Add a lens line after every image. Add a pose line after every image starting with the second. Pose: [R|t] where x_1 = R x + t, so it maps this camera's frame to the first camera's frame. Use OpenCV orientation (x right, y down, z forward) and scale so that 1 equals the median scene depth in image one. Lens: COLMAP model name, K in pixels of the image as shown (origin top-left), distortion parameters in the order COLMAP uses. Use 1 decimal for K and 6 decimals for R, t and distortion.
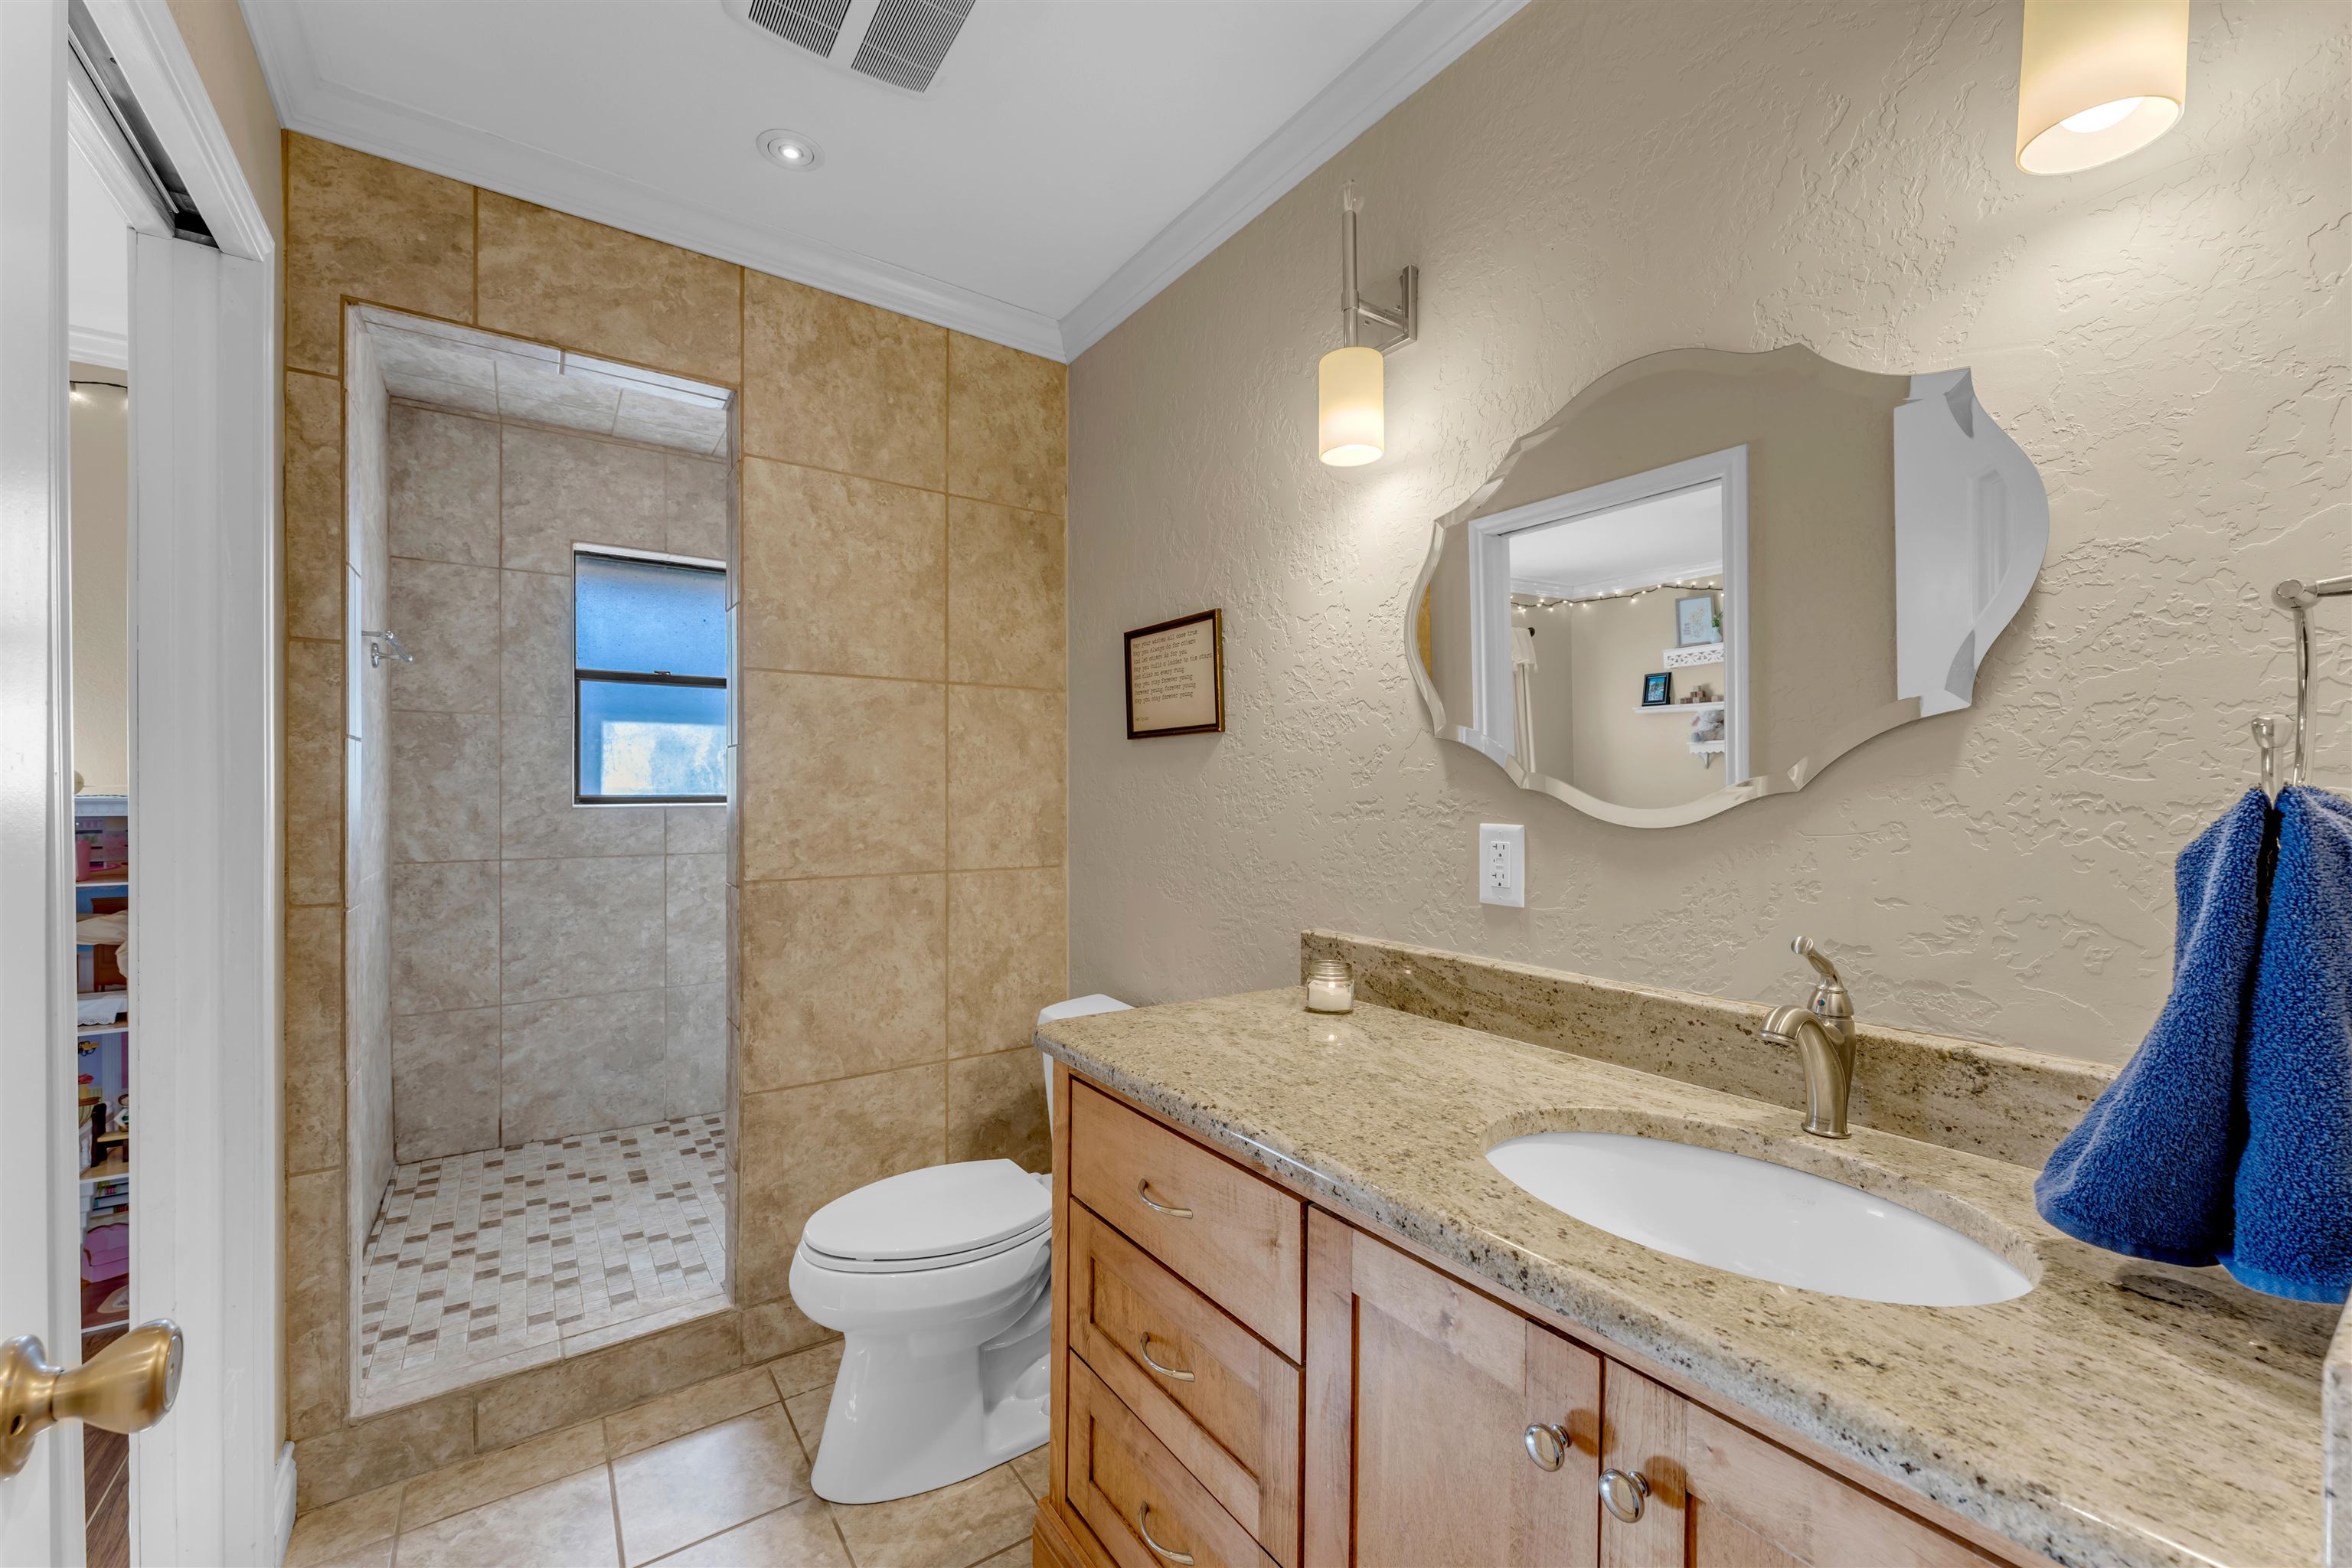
lens RADIAL K [[942.6, 0, 1175.4], [0, 942.6, 789.0], [0, 0, 1]] dist [0.002833, -0.000322]
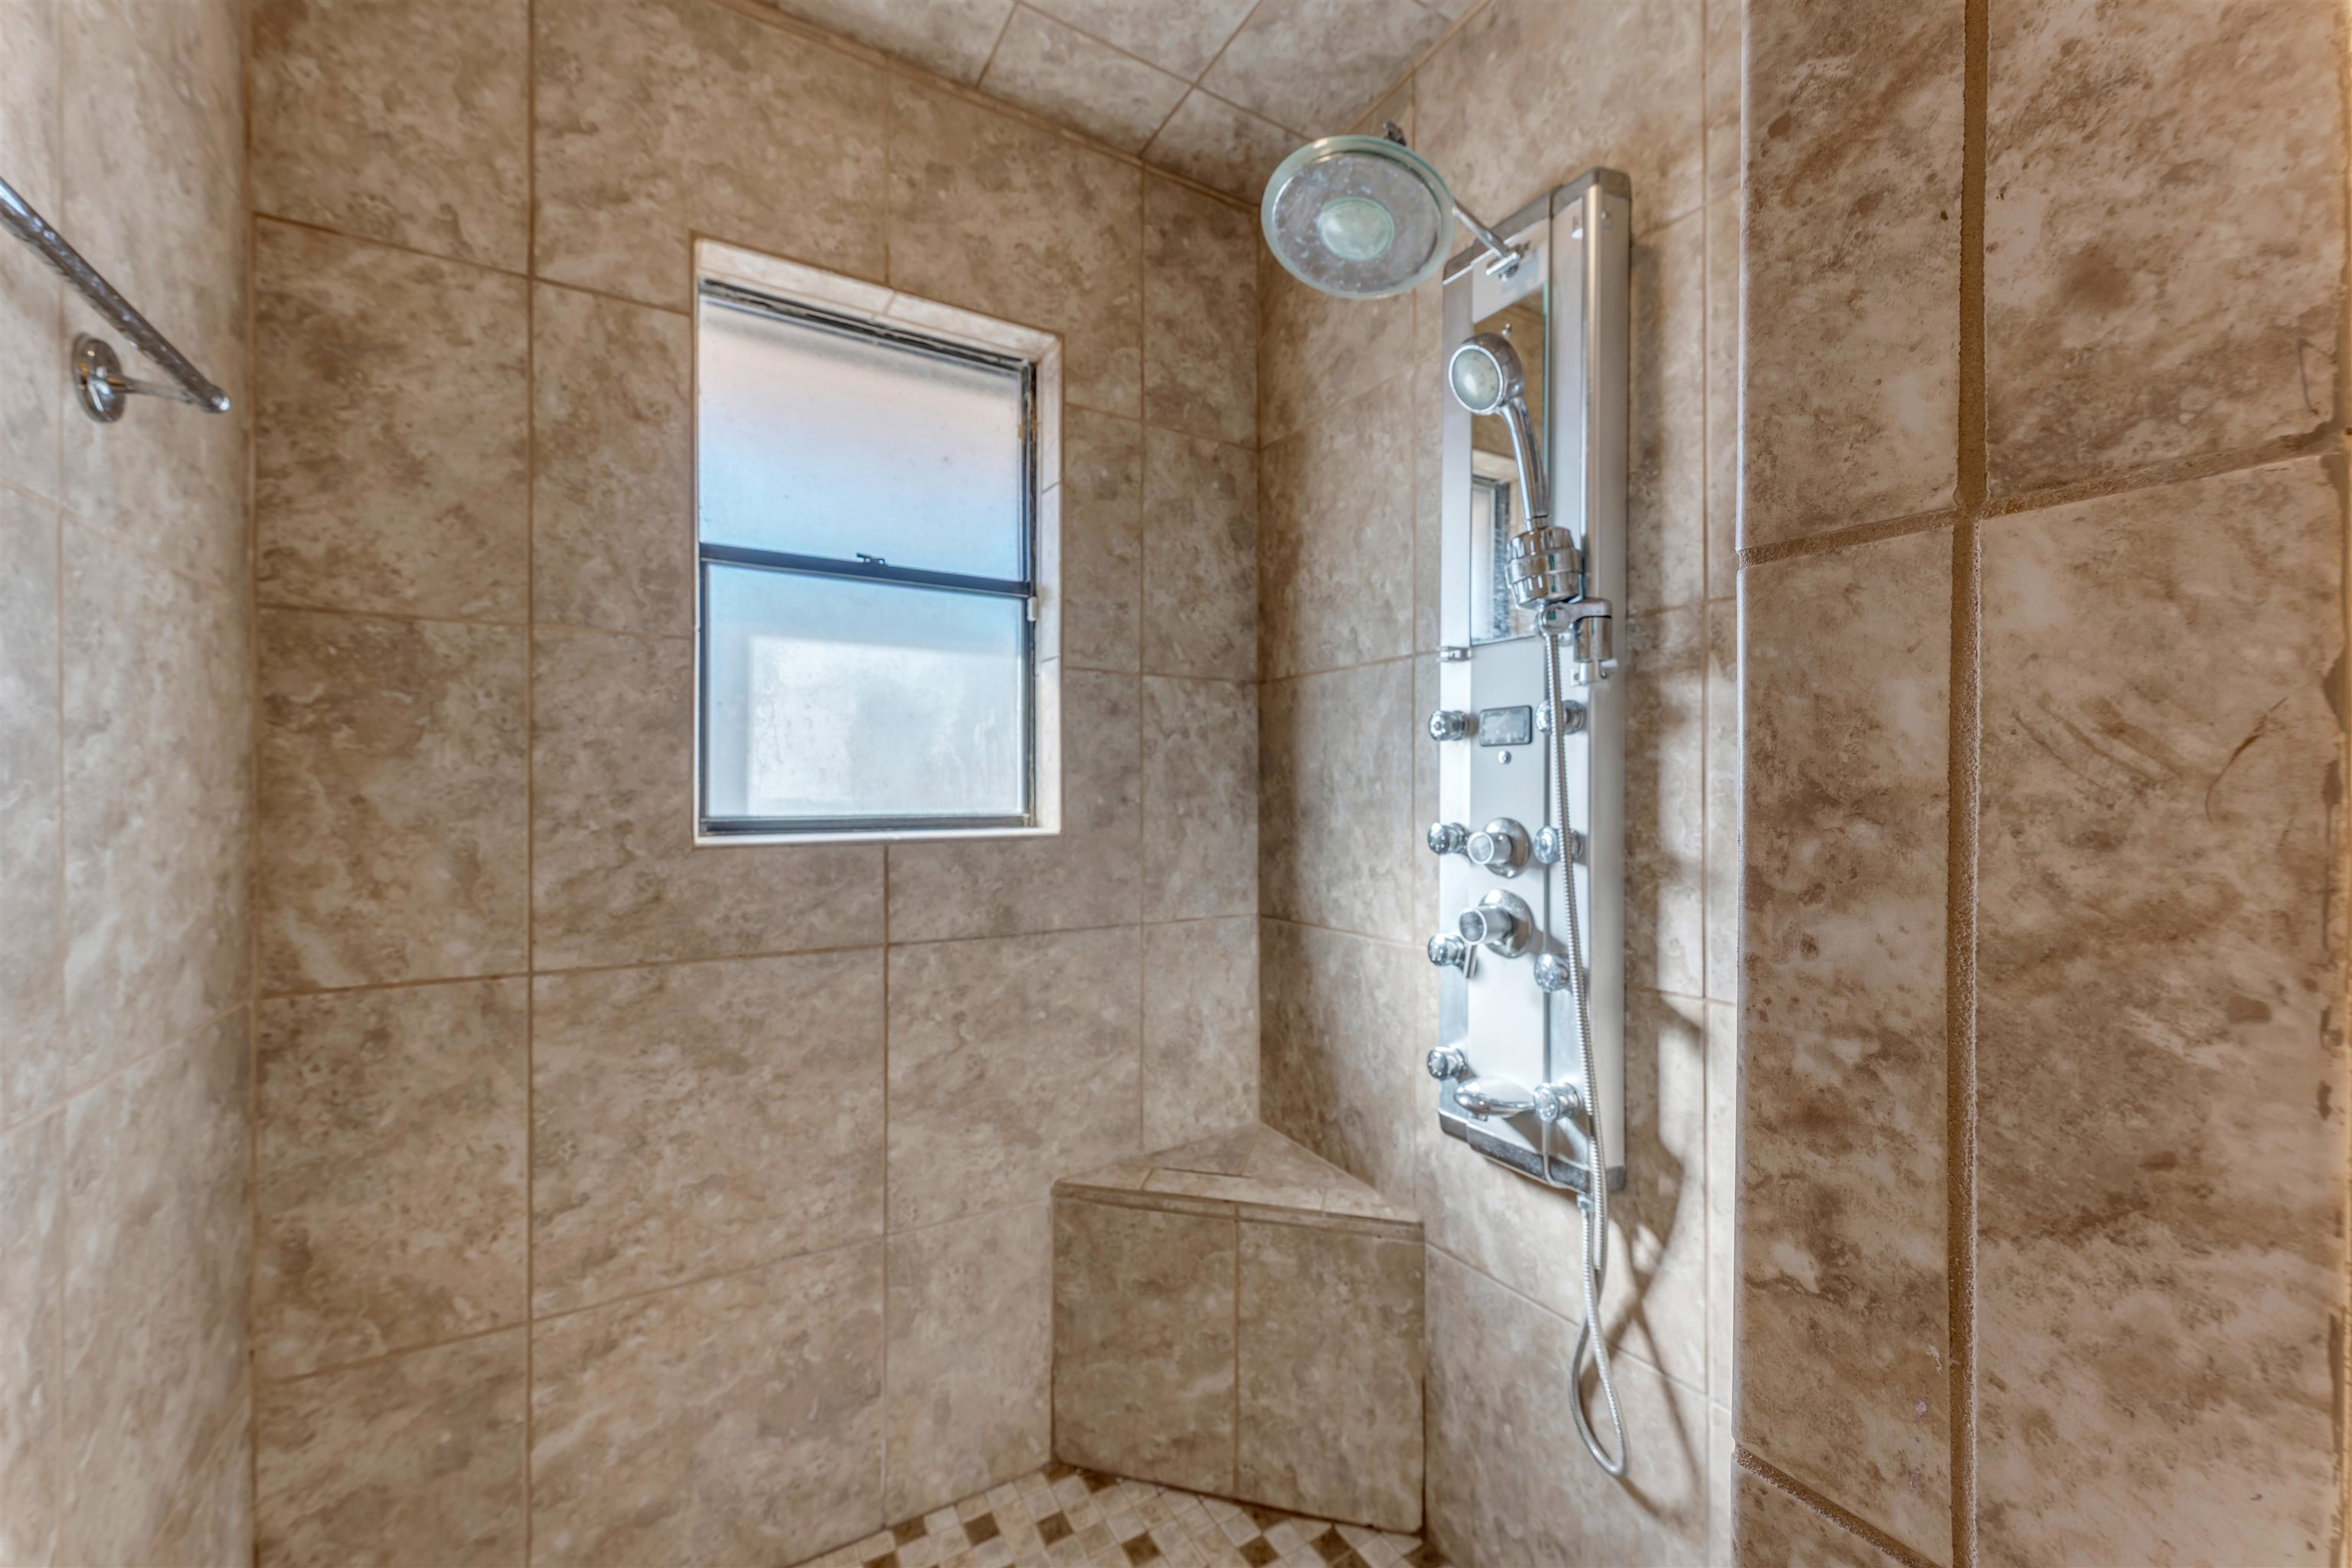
lens RADIAL K [[942.6, 0, 1182.7], [0, 942.6, 786.8], [0, 0, 1]] dist [0.002833, -0.000322]
pose [[0.996937, -0.000495, -0.078211, -0.390479], [0.000209, 0.999993, -0.003671, -0.006061], [0.078213, 0.003643, 0.996930, 0.600119]]
